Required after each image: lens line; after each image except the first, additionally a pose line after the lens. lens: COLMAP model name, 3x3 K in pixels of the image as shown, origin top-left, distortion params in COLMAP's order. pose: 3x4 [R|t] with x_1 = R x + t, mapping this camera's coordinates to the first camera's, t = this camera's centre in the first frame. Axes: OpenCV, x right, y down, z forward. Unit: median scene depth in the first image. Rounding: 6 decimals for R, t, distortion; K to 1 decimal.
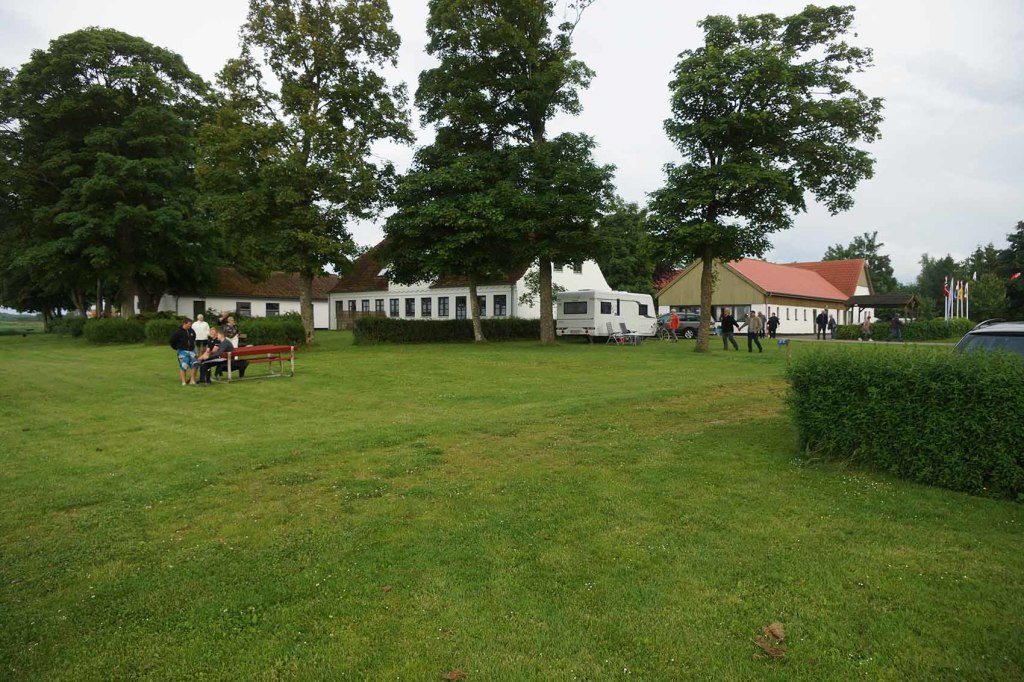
lens RADIAL K [[654.5, 0, 512.0], [0, 654.5, 341.0], [0, 0, 1]] dist [-0.026119, 0.004761]
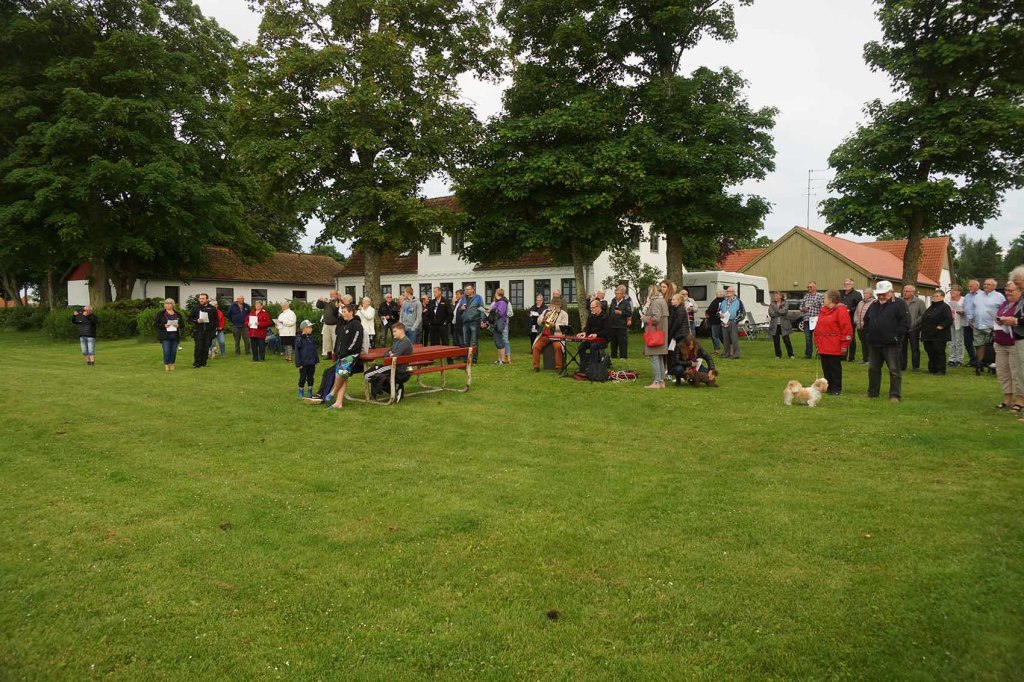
lens RADIAL K [[730.0, 0, 512.0], [0, 730.0, 341.0], [0, 0, 1]] dist [0.002721, -0.000181]
pose [[0.999030, -0.004169, 0.043831, -0.156800], [0.003700, 0.999935, 0.010772, -0.003240], [-0.043873, -0.010599, 0.998981, 0.118660]]
